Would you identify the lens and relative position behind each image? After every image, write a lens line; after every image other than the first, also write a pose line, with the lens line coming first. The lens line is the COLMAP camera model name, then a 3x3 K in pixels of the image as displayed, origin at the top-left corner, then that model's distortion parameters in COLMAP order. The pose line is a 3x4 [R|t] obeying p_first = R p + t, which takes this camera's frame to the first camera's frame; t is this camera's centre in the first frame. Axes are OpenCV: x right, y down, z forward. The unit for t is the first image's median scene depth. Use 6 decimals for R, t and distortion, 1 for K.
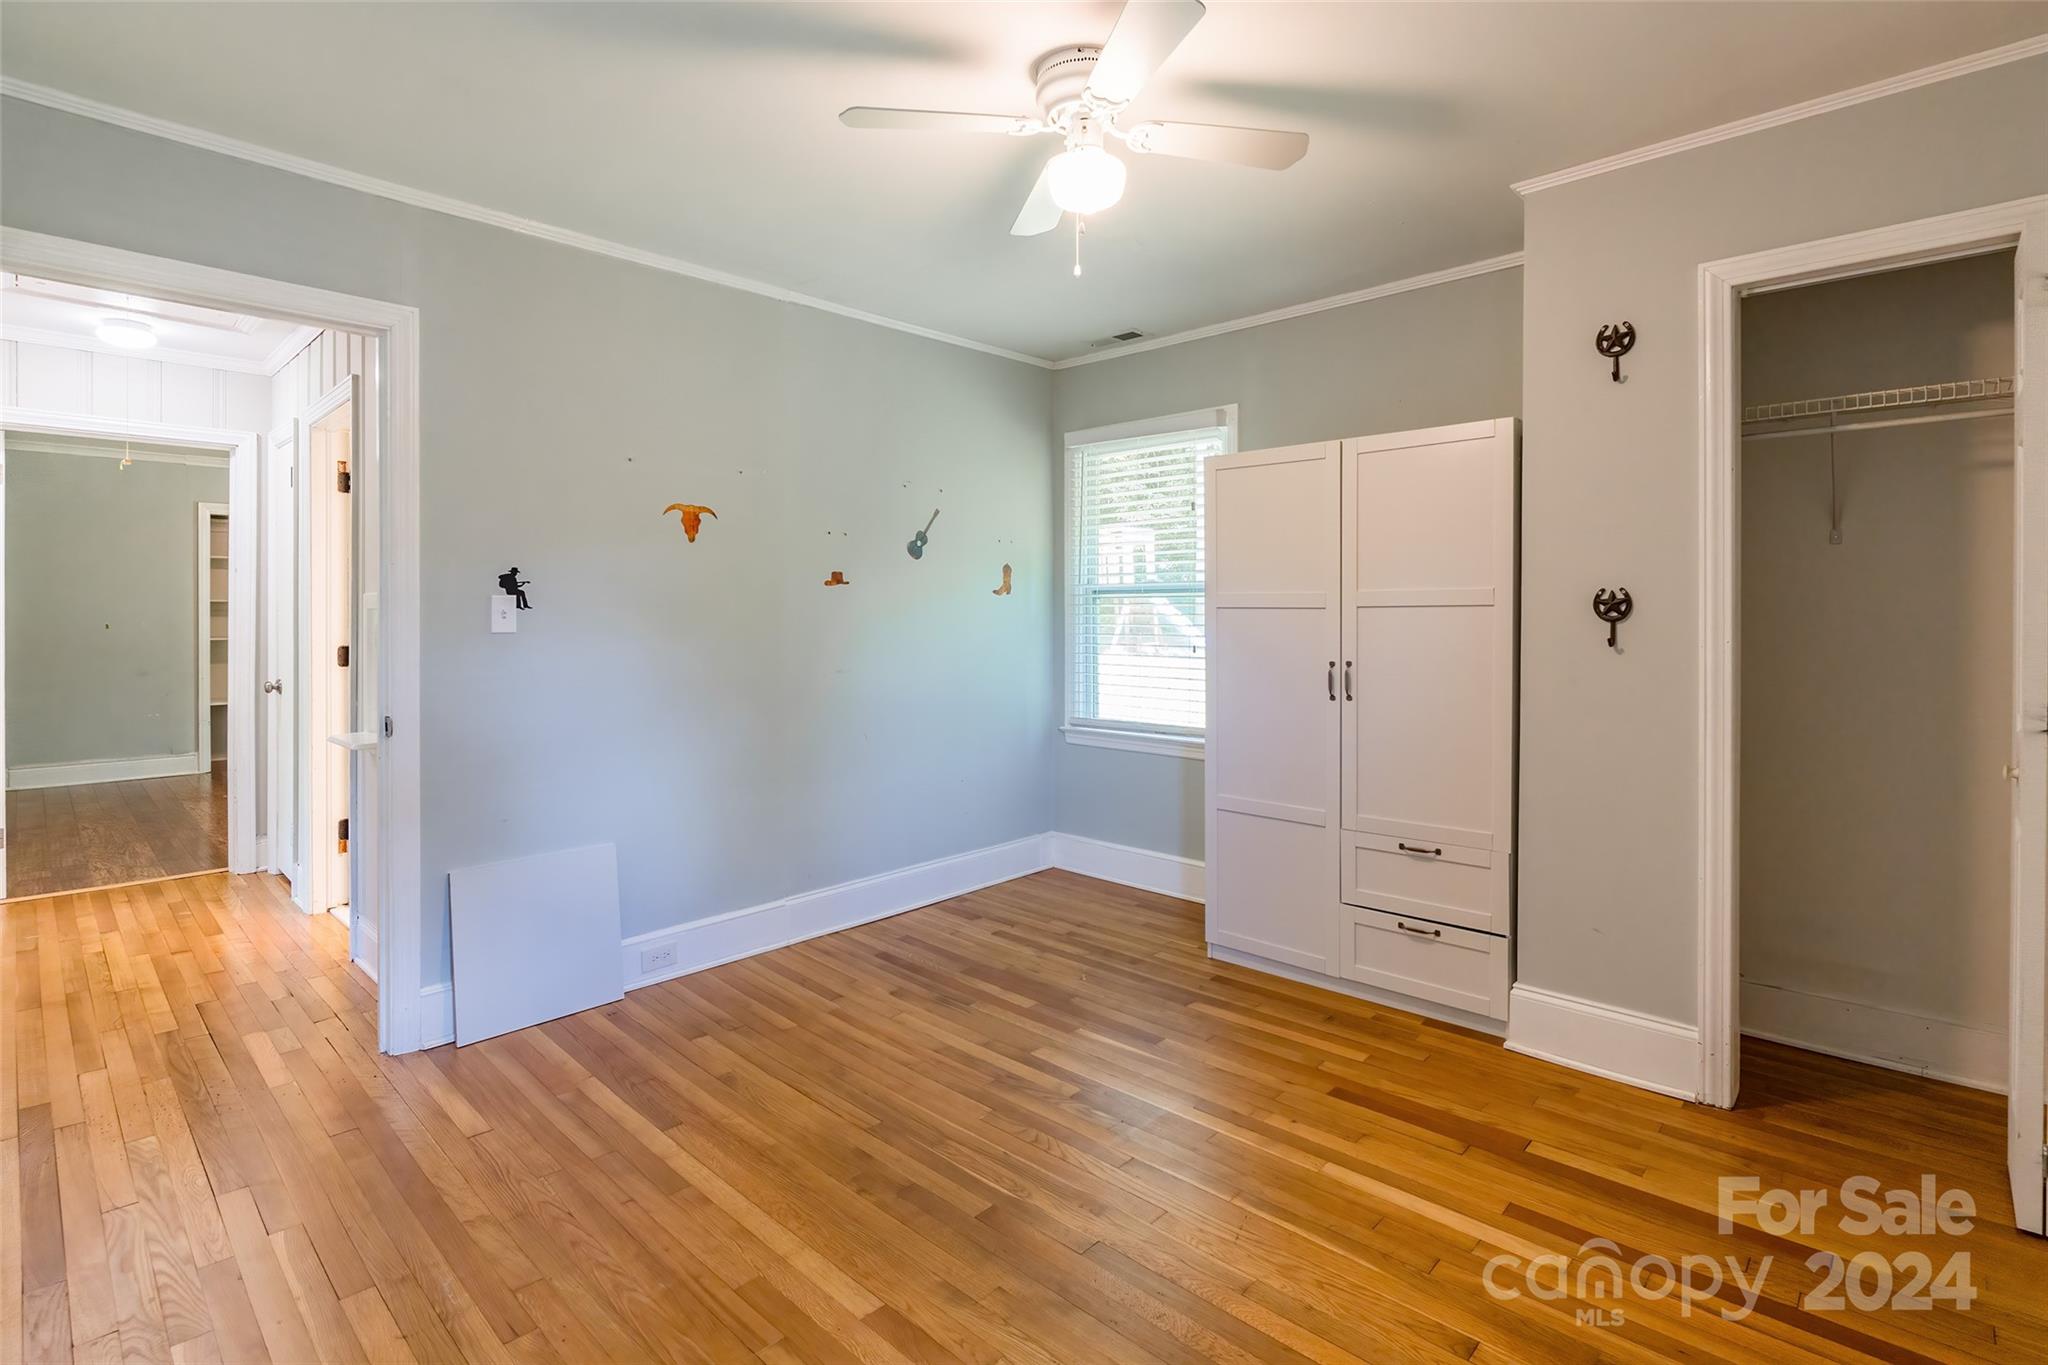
lens RADIAL K [[949.1, 0, 1008.5], [0, 949.1, 615.0], [0, 0, 1]] dist [-0.011184, 0.002259]
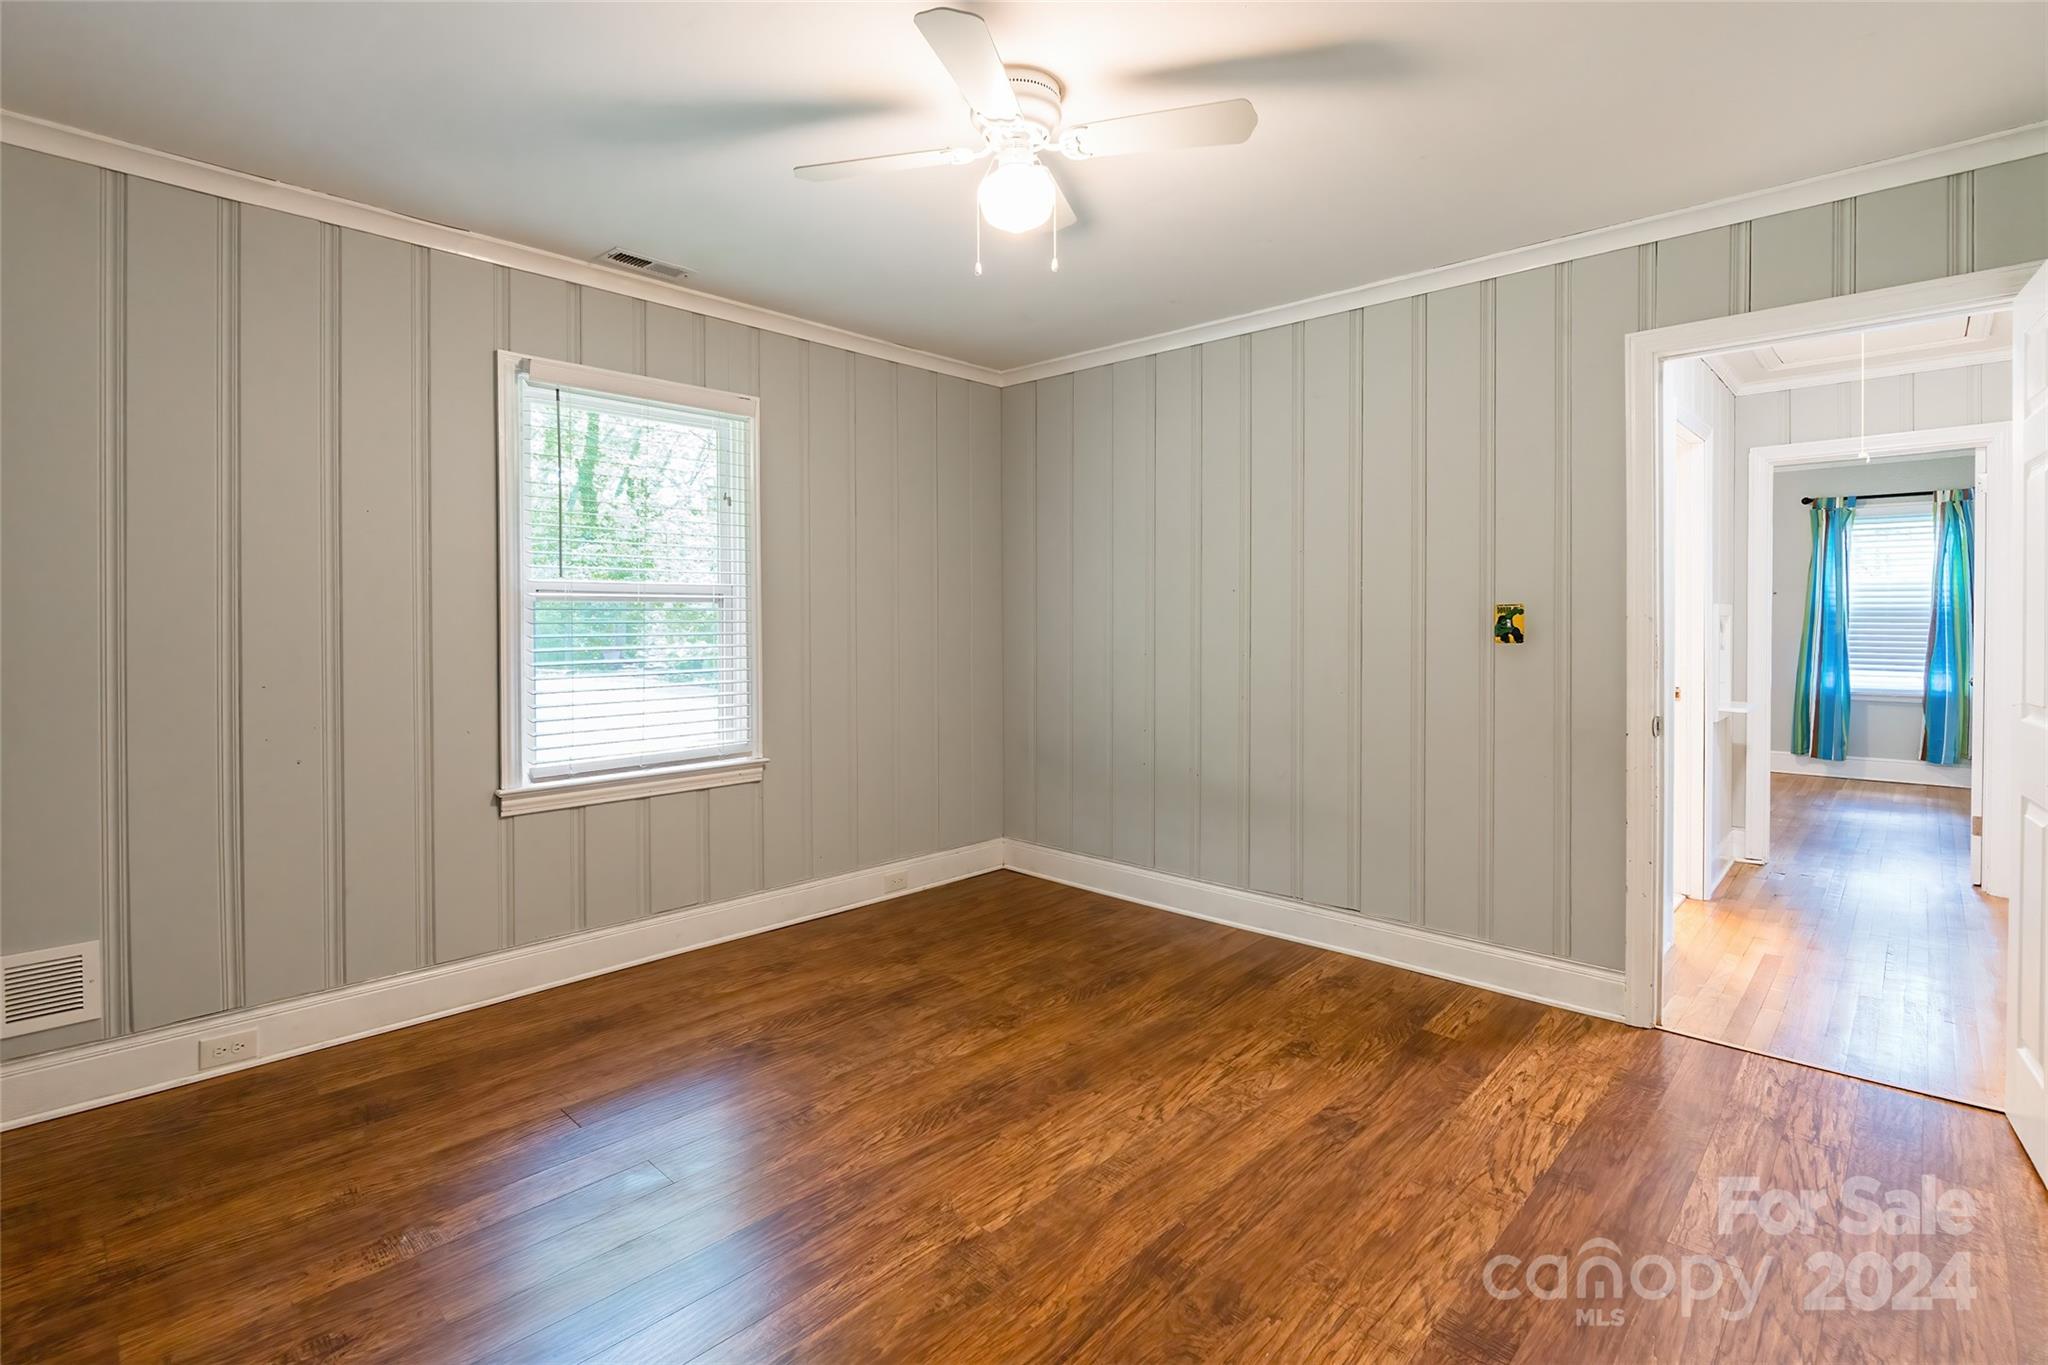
lens RADIAL K [[982.3, 0, 1041.7], [0, 982.3, 638.1], [0, 0, 1]] dist [-0.004213, -0.001517]
pose [[-0.035472, -0.014427, 0.999267, -1.061210], [0.000806, 0.999895, 0.014464, 0.003852], [-0.999370, 0.001319, -0.035456, 1.067830]]
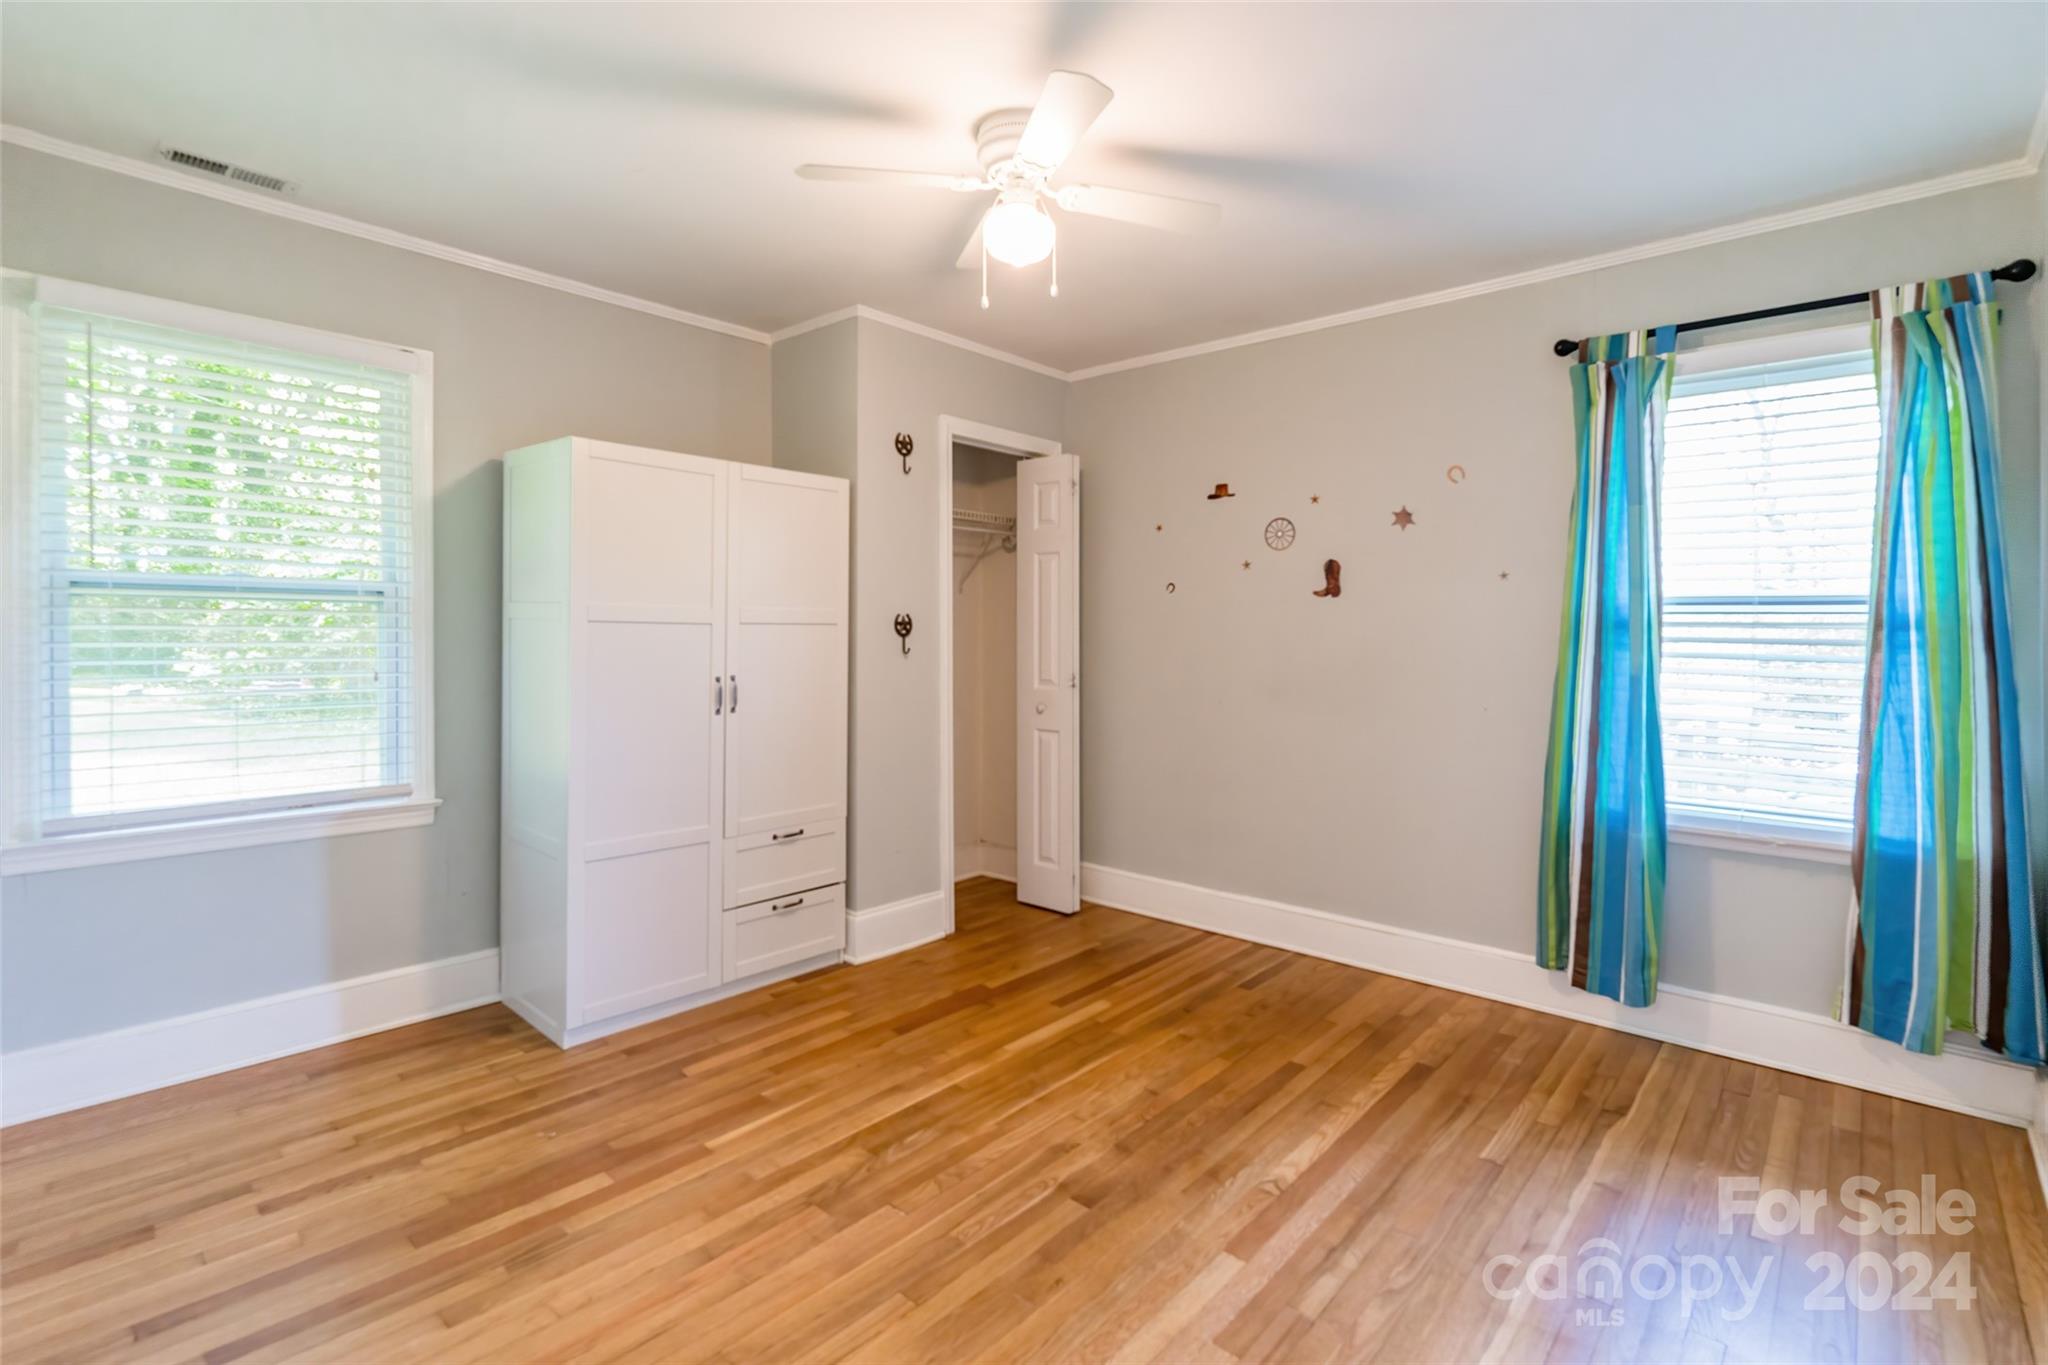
lens RADIAL K [[949.1, 0, 1031.6], [0, 949.1, 623.3], [0, 0, 1]] dist [-0.011184, 0.002259]
pose [[-0.028735, 0.011878, 0.999516, -0.739479], [-0.006702, 0.999905, -0.012076, 0.002011], [-0.999565, -0.007045, -0.028653, 0.747833]]
